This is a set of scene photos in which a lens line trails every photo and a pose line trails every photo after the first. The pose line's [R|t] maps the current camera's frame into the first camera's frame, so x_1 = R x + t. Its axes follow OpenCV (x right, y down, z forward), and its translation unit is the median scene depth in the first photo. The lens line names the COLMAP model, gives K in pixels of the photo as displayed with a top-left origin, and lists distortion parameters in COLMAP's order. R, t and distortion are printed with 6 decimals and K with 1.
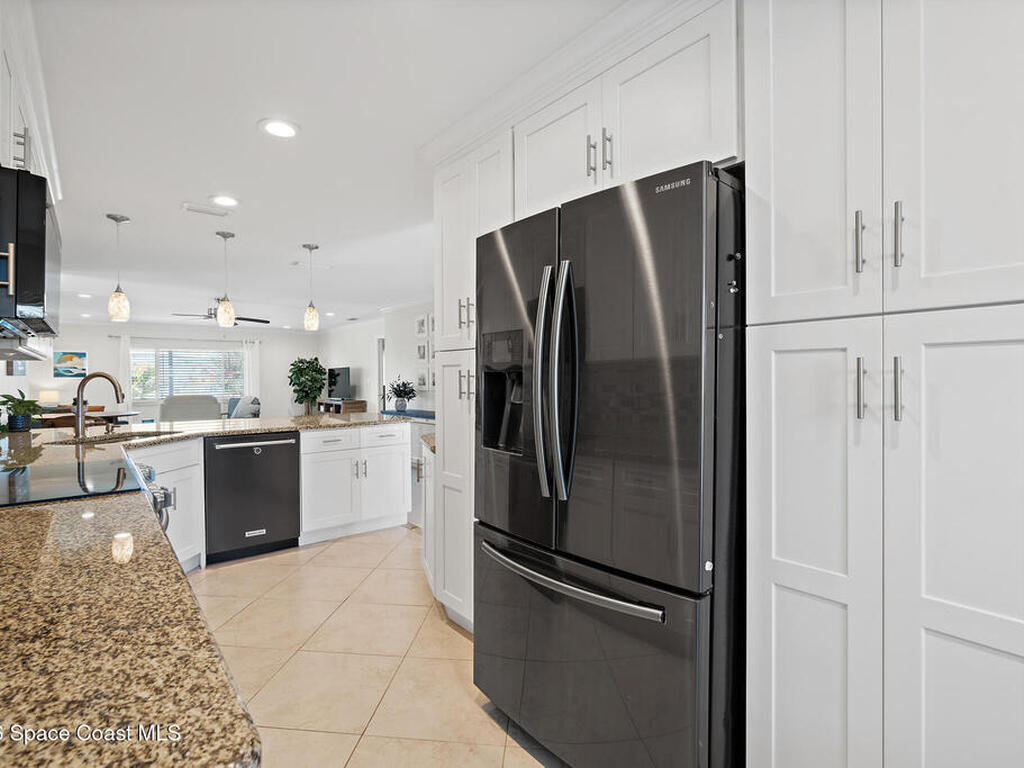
lens RADIAL K [[503.9, 0, 507.1], [0, 503.9, 384.1], [0, 0, 1]] dist [-0.010473, 0.003322]
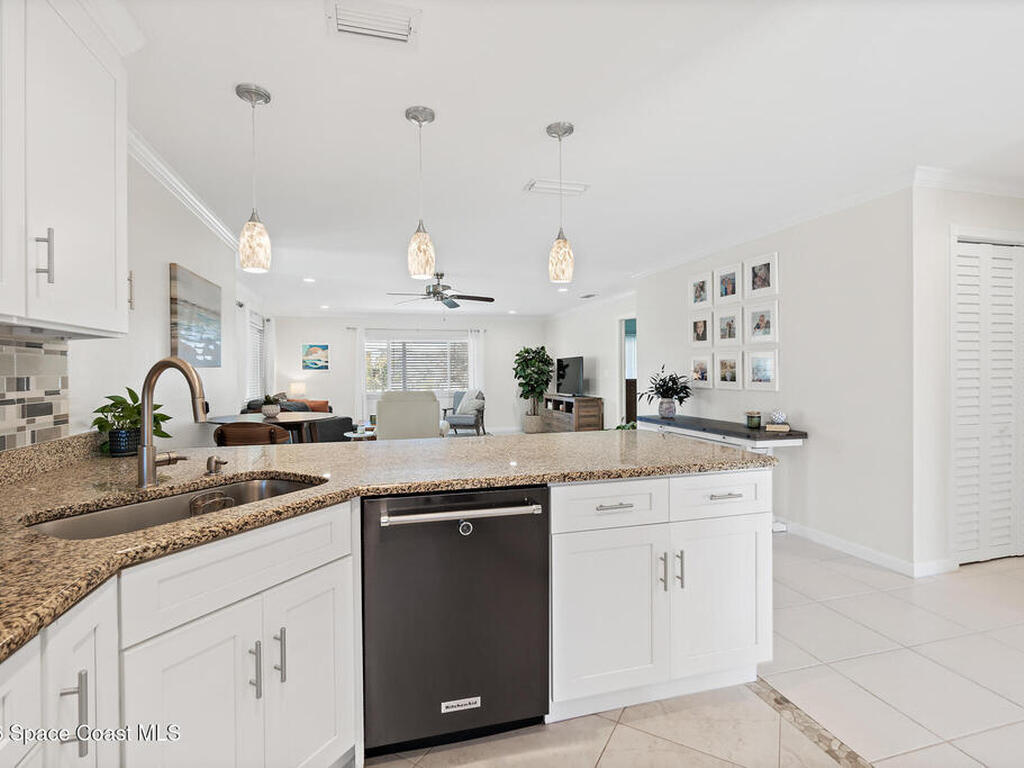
lens RADIAL K [[503.9, 0, 507.8], [0, 503.9, 377.2], [0, 0, 1]] dist [-0.010473, 0.003322]
pose [[0.914726, 0.003774, -0.404058, -0.106172], [-0.002825, 0.999992, 0.002945, -0.002265], [0.404066, -0.001552, 0.914729, 0.229205]]
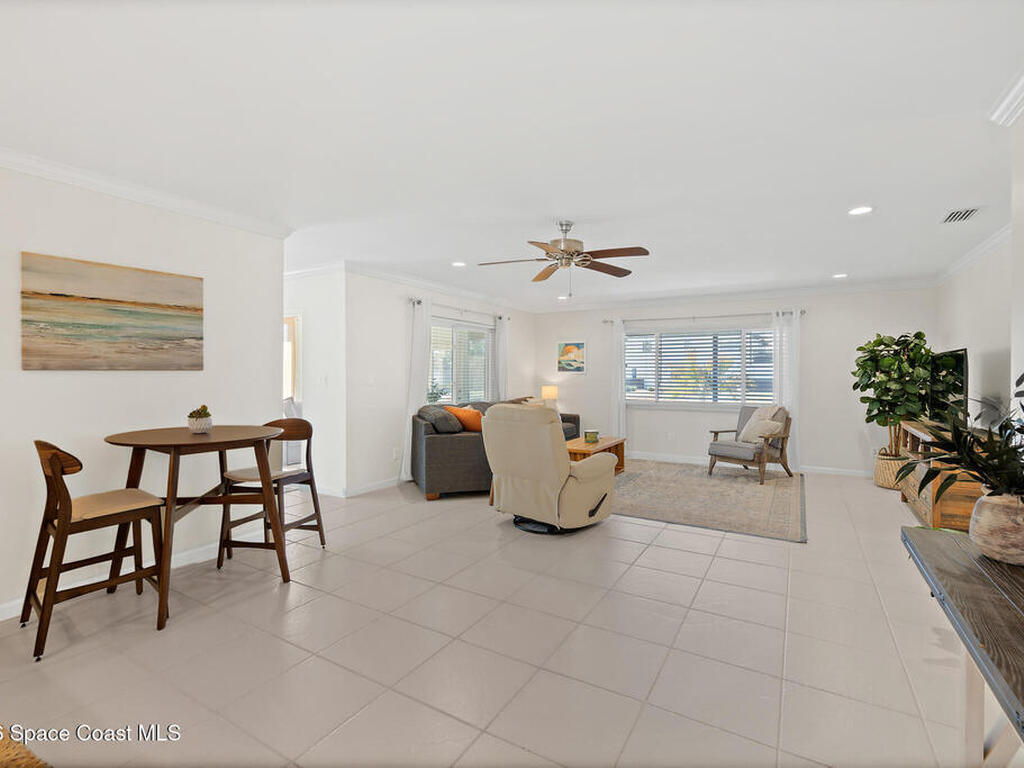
lens RADIAL K [[503.9, 0, 501.6], [0, 503.9, 377.7], [0, 0, 1]] dist [-0.010473, 0.003322]
pose [[0.329947, 0.015753, -0.943868, -0.077474], [-0.016715, 0.999802, 0.010843, -0.010511], [0.943851, 0.012199, 0.330145, 0.603183]]
